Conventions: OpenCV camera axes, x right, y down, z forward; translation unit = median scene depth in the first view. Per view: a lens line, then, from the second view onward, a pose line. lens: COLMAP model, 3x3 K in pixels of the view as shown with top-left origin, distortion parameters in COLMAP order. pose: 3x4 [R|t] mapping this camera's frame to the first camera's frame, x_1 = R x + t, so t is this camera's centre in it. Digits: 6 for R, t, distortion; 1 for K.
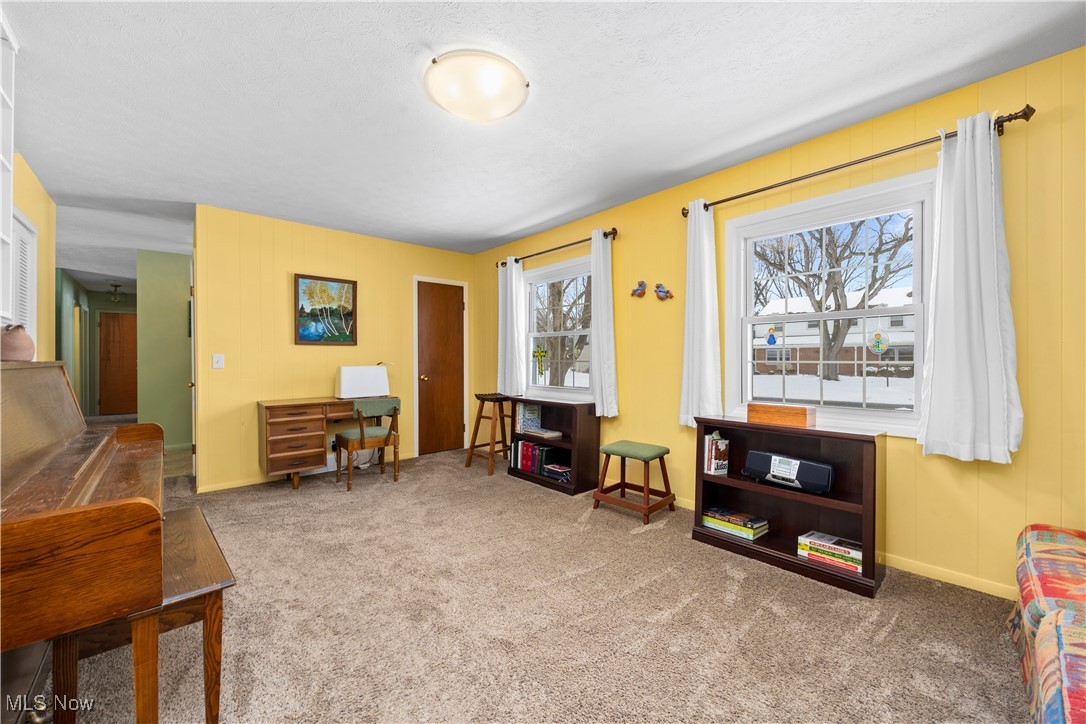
lens RADIAL K [[422.5, 0, 547.1], [0, 422.5, 359.5], [0, 0, 1]] dist [-0.003211, -0.000042]
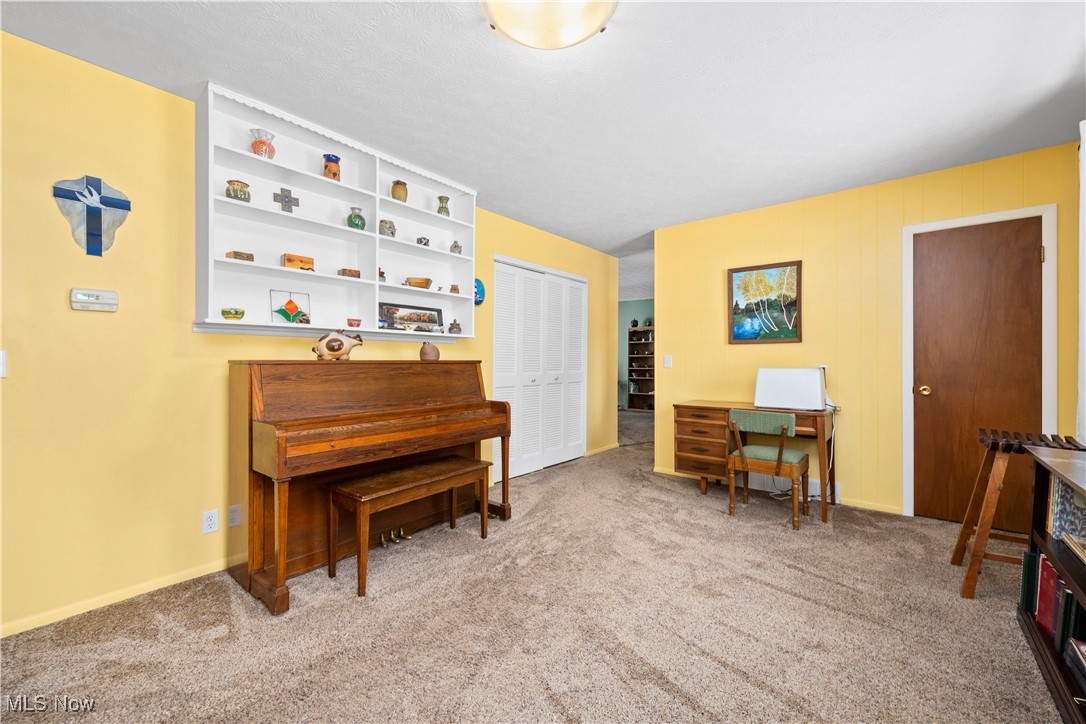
lens RADIAL K [[422.5, 0, 531.7], [0, 422.5, 362.4], [0, 0, 1]] dist [-0.003211, -0.000042]
pose [[0.140296, 0.005183, -0.990096, 0.274788], [-0.004107, 0.999981, 0.004653, 0.002445], [0.990101, 0.003413, 0.140315, 0.428300]]
